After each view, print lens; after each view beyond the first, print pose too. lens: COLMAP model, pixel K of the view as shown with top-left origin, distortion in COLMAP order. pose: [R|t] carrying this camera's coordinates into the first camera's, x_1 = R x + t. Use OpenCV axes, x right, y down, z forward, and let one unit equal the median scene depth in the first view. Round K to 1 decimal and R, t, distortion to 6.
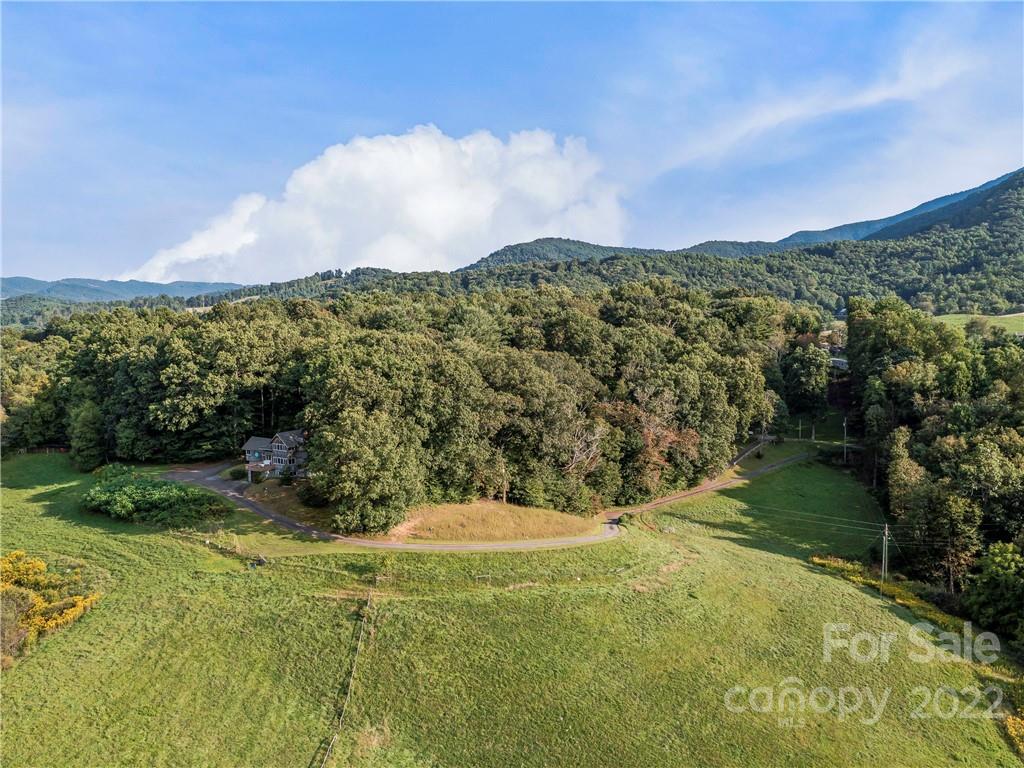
lens RADIAL K [[941.4, 0, 501.9], [0, 941.4, 381.7], [0, 0, 1]] dist [-0.028588, 0.000000]
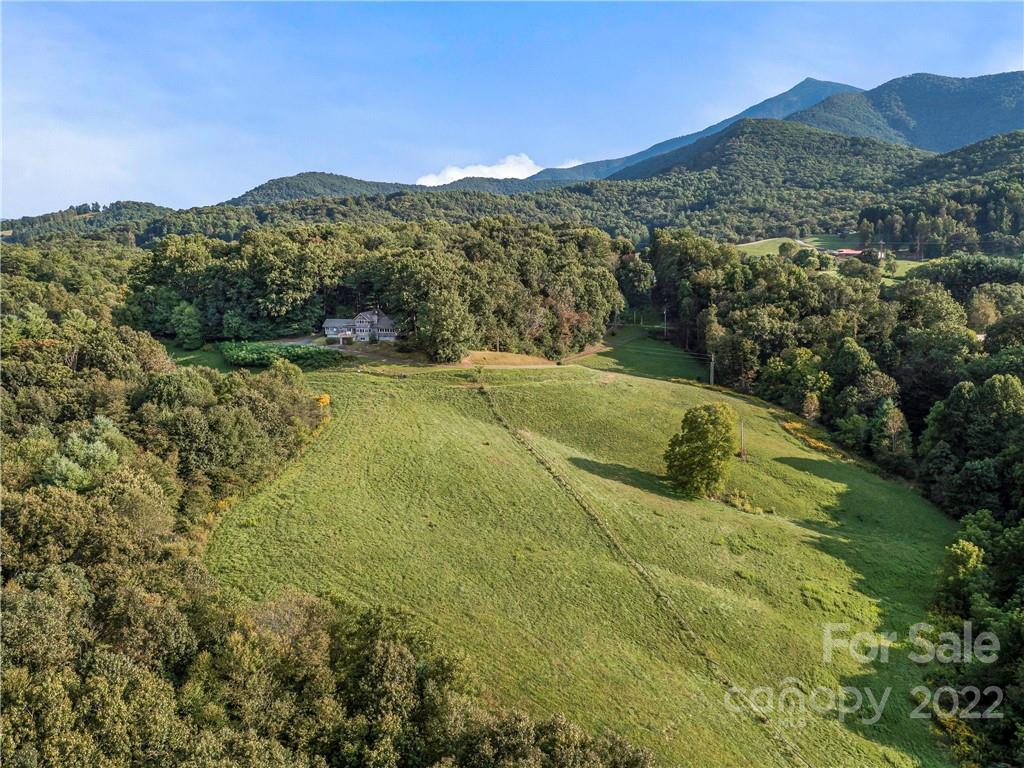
lens RADIAL K [[941.4, 0, 518.7], [0, 941.4, 388.9], [0, 0, 1]] dist [-0.028588, 0.000000]
pose [[0.960386, -0.045177, 0.274987, -0.276278], [0.024281, 0.996585, 0.078927, 0.041598], [-0.277614, -0.069123, 0.958203, -0.389313]]
